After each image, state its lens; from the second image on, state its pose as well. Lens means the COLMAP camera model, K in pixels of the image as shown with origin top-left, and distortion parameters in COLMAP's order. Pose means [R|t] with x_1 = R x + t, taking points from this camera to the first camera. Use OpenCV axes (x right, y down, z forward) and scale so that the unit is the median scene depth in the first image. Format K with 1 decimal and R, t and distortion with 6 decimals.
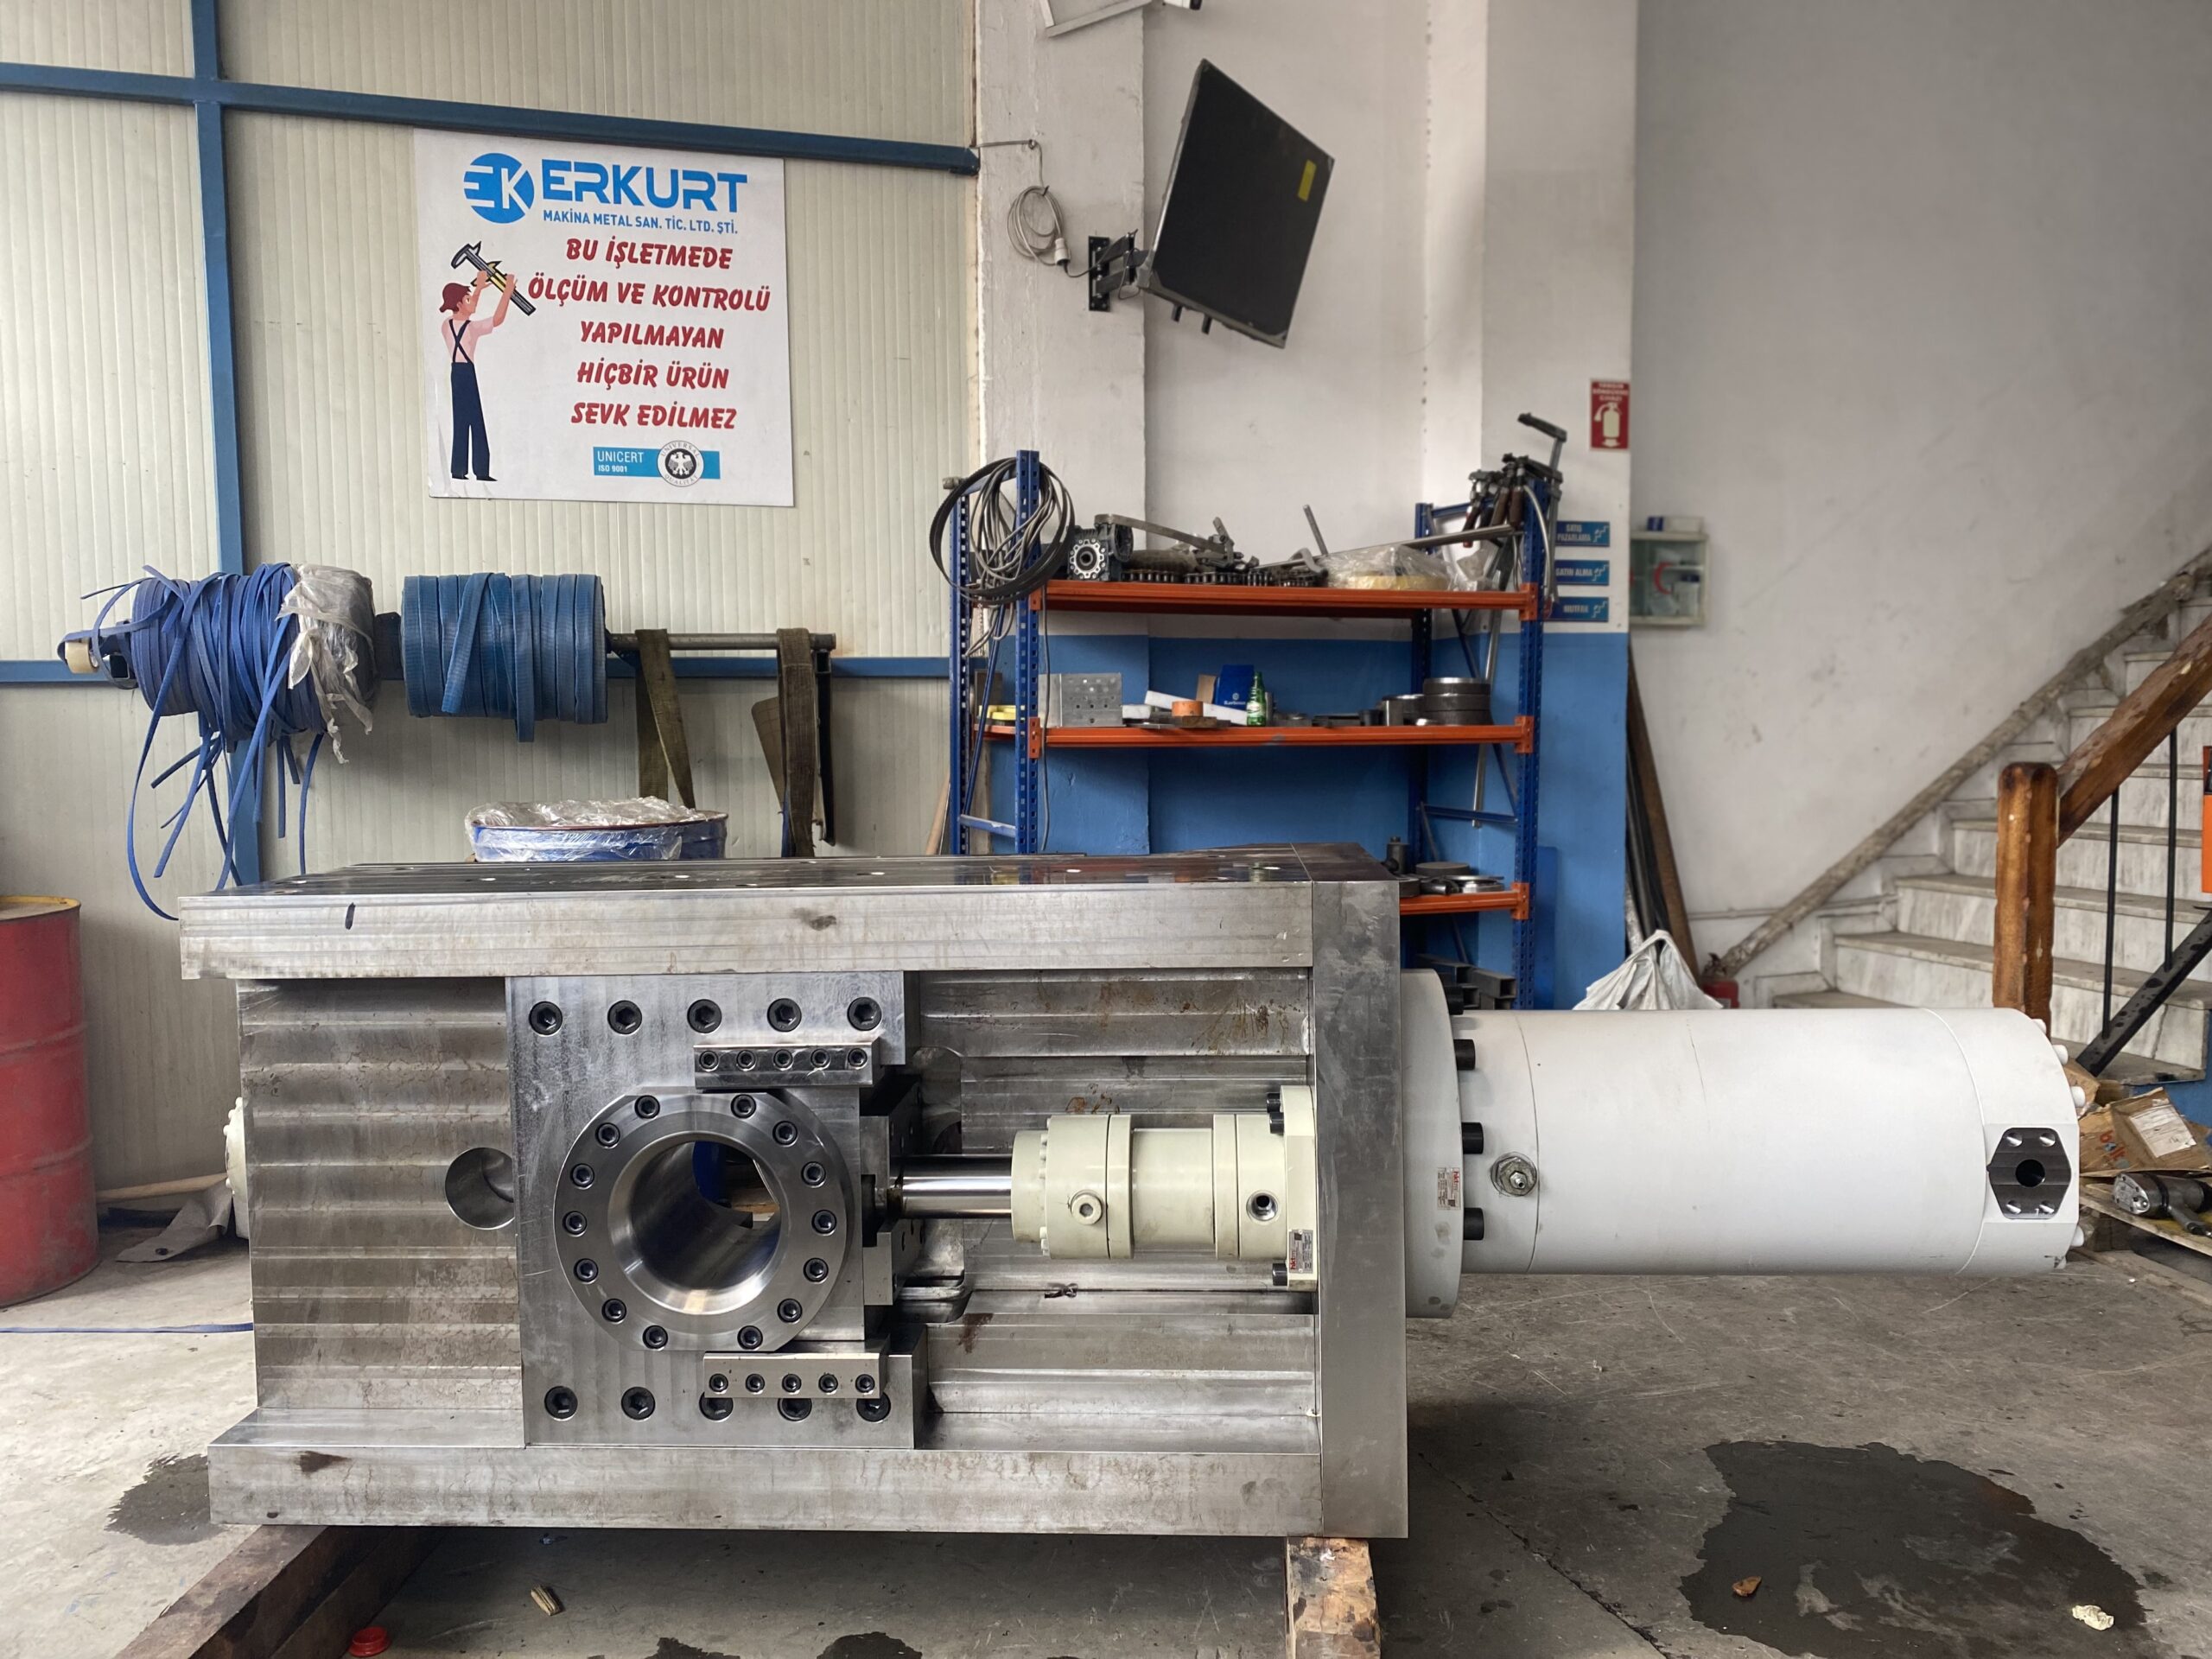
lens RADIAL K [[1687.7, 0, 1101.1], [0, 1687.7, 816.5], [0, 0, 1]] dist [0.025045, -0.017684]
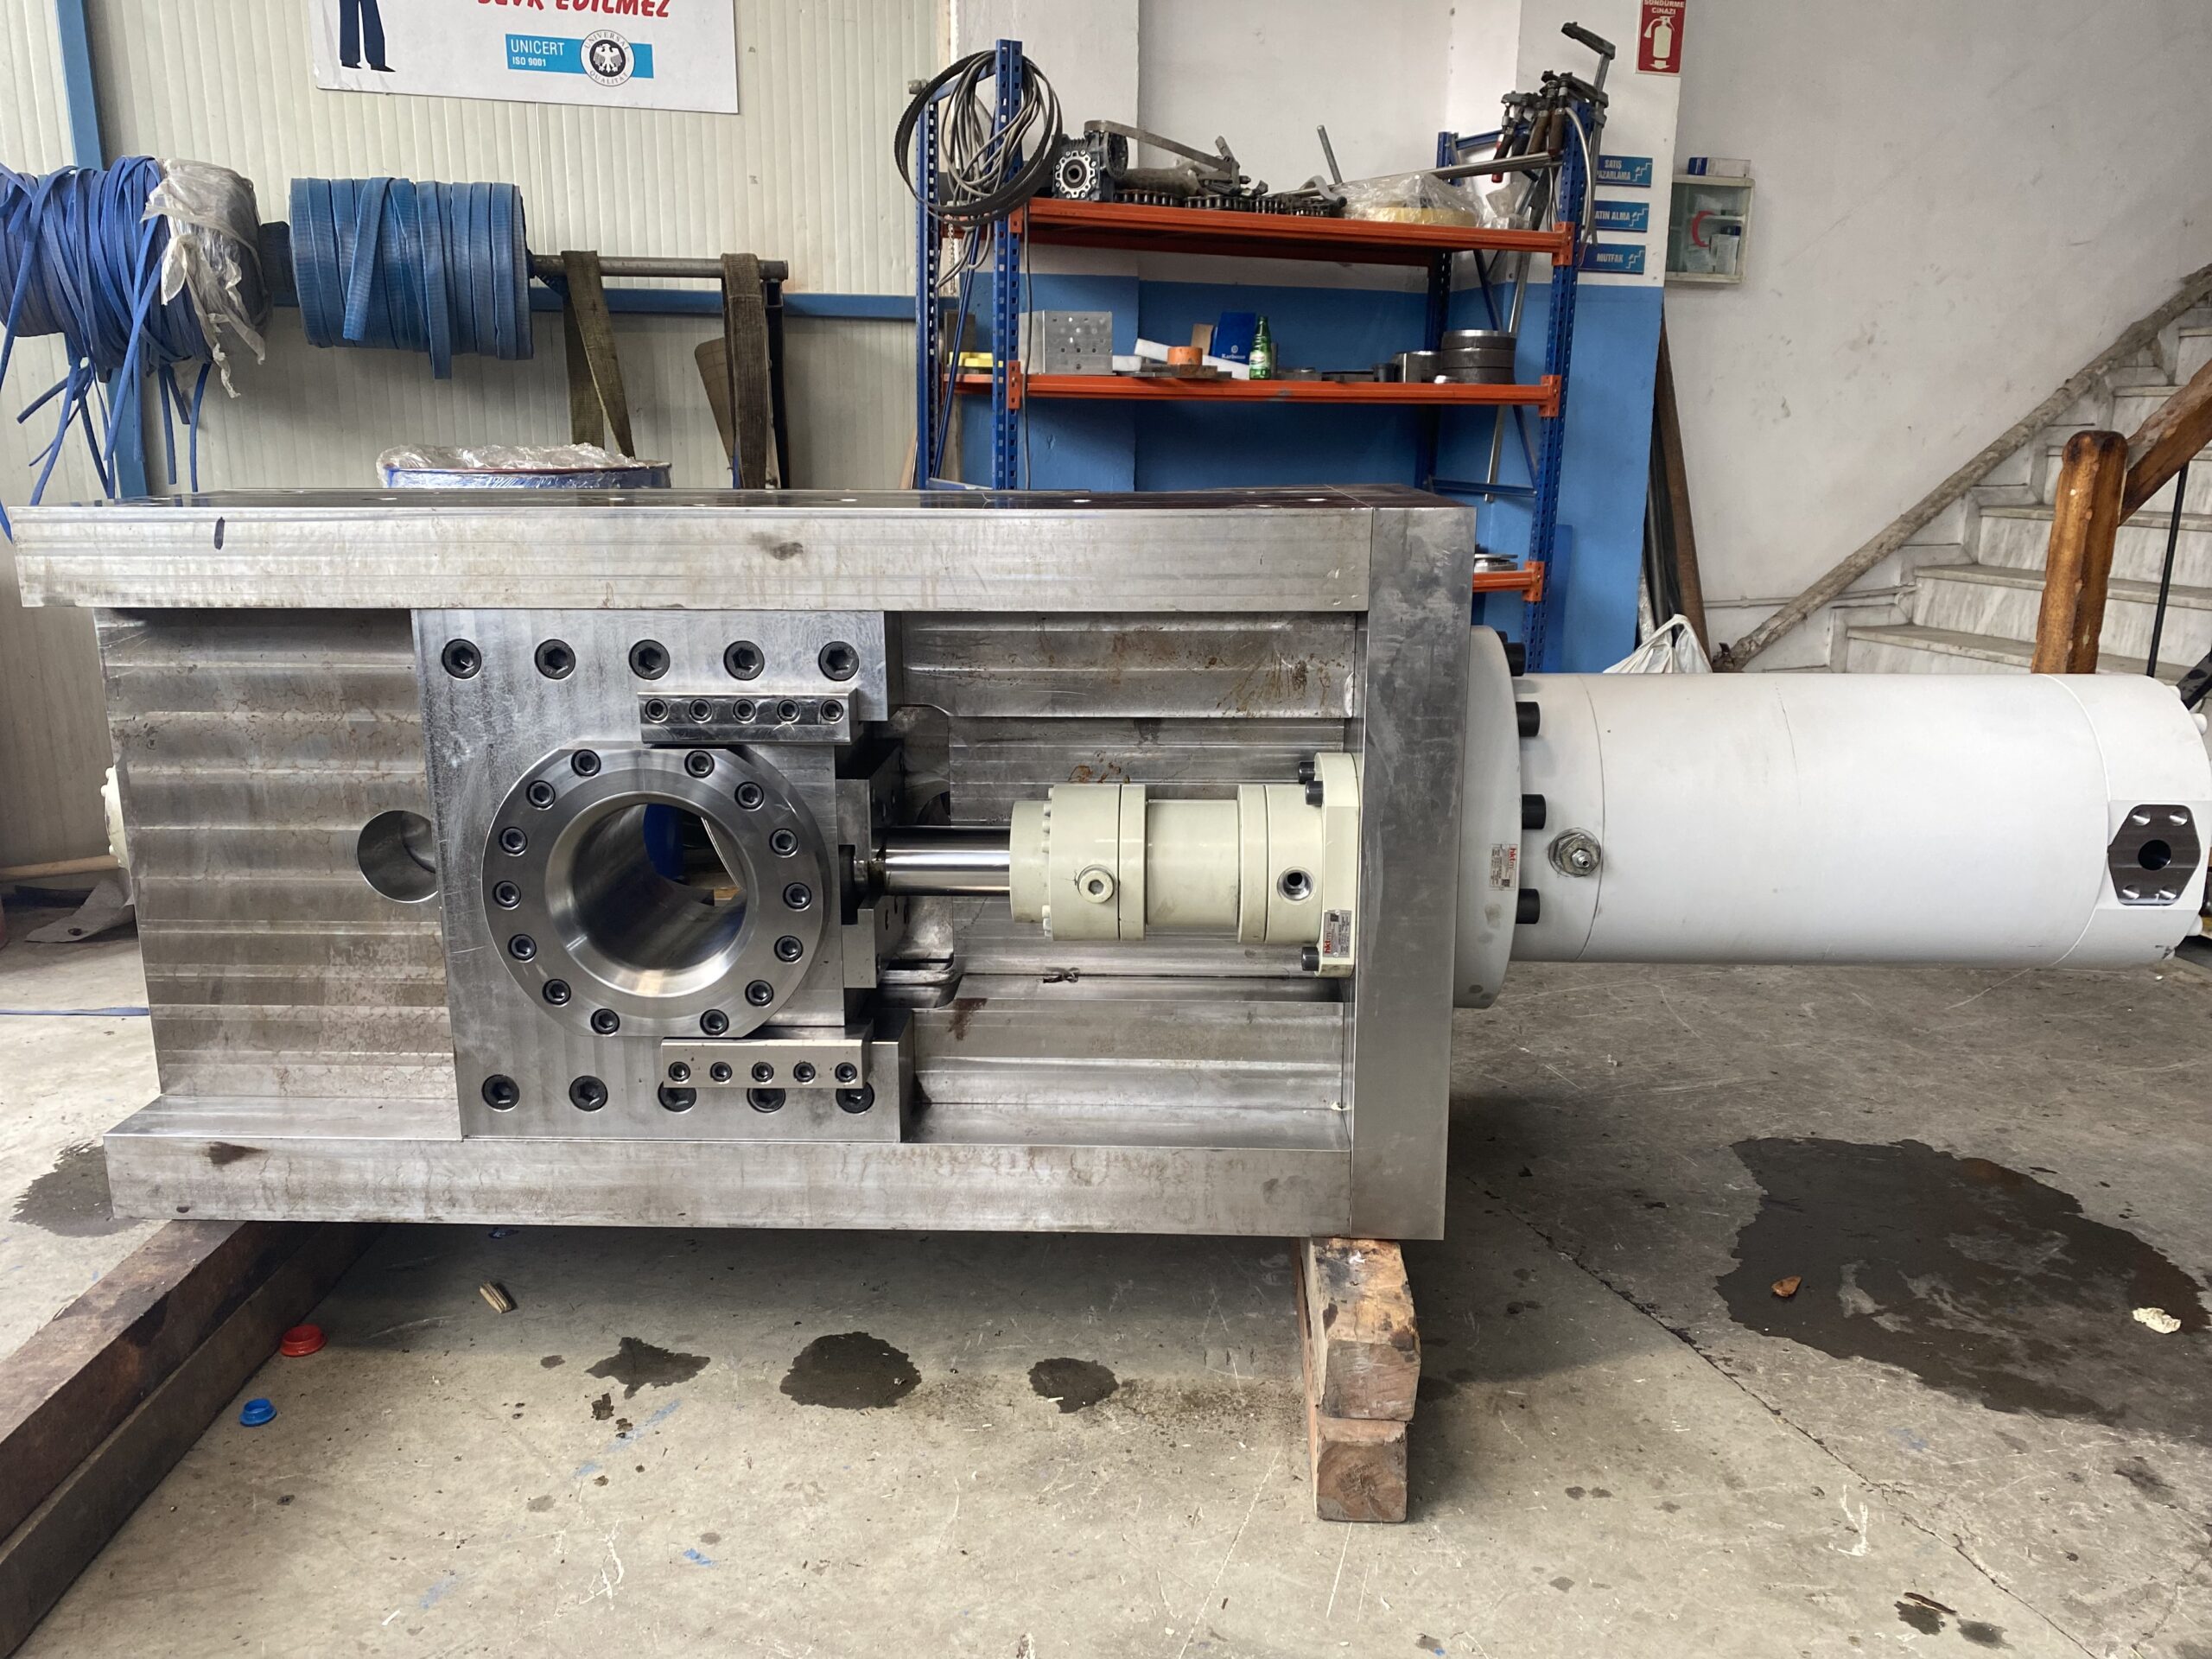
lens RADIAL K [[1687.7, 0, 1096.8], [0, 1687.7, 806.1], [0, 0, 1]] dist [0.025045, -0.017684]
pose [[0.999612, 0.010599, 0.025742, -0.020554], [-0.014708, 0.986167, 0.165102, 0.031027], [-0.023636, -0.165416, 0.985941, 0.094842]]
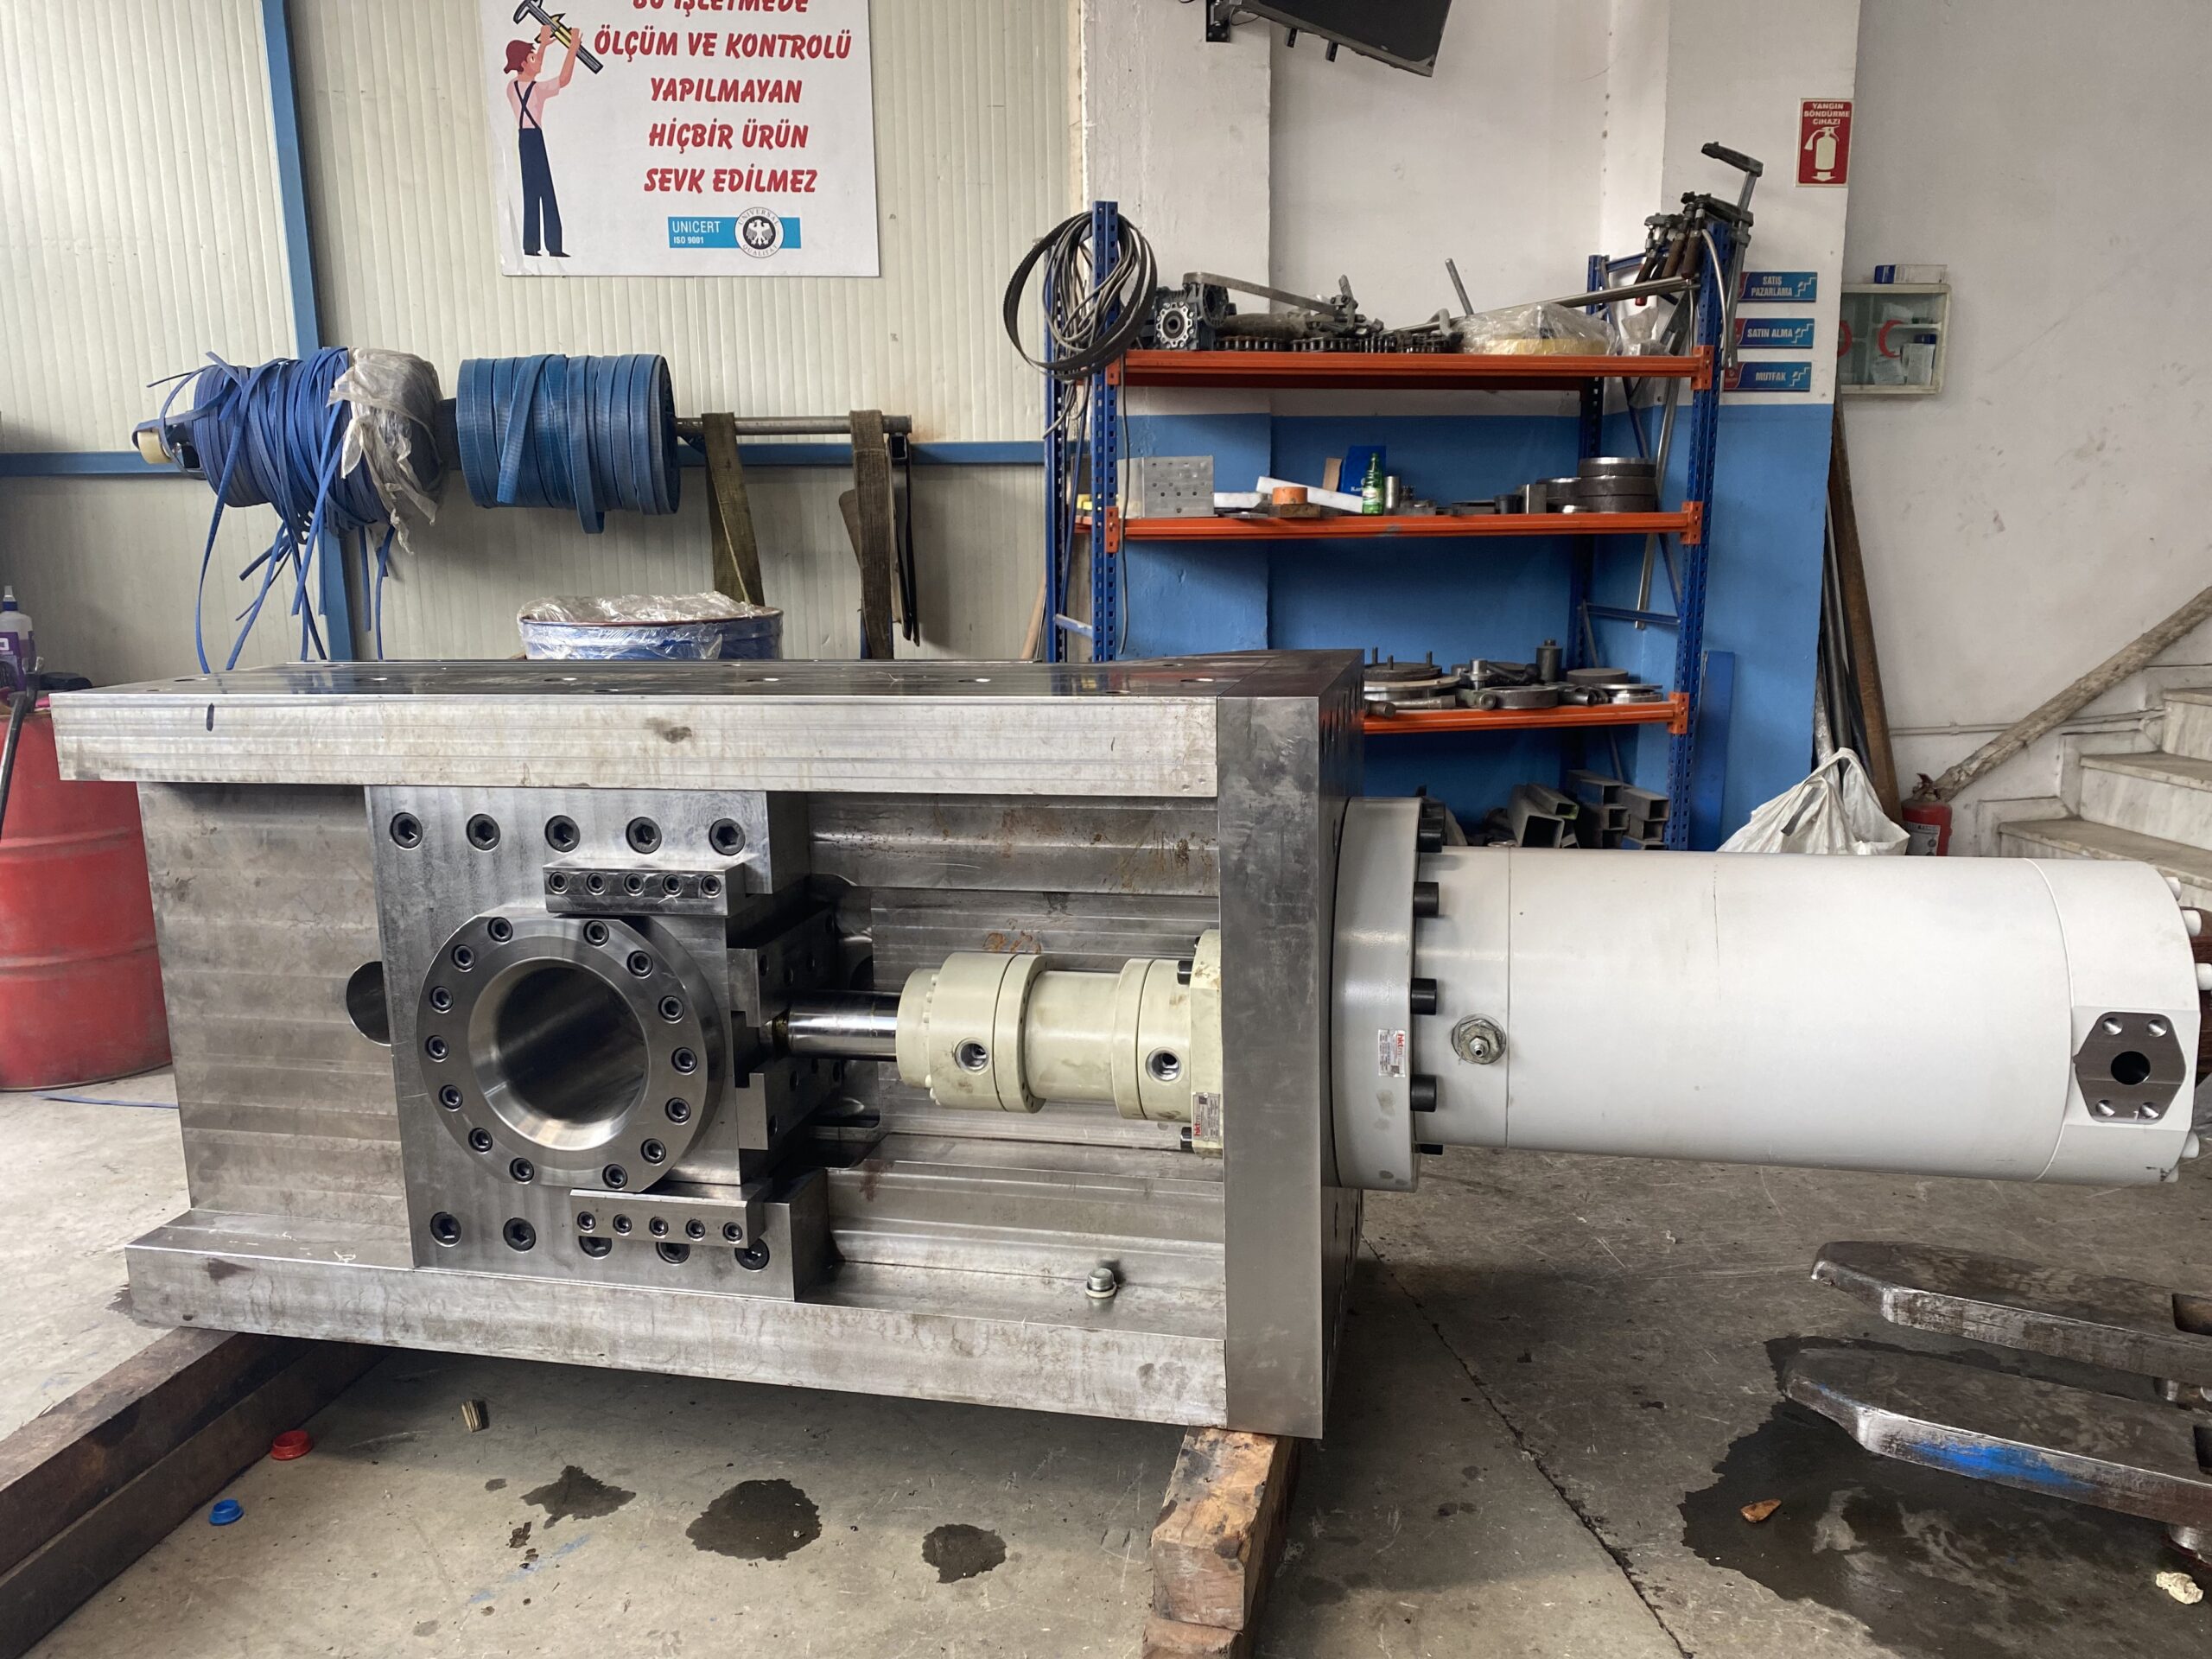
lens RADIAL K [[1687.7, 0, 1104.2], [0, 1687.7, 814.4], [0, 0, 1]] dist [0.025045, -0.017684]
pose [[0.987023, 0.024717, -0.158666, 0.130574], [-0.005795, 0.992922, 0.118630, -0.001482], [0.160475, -0.116171, 0.980180, 0.099632]]
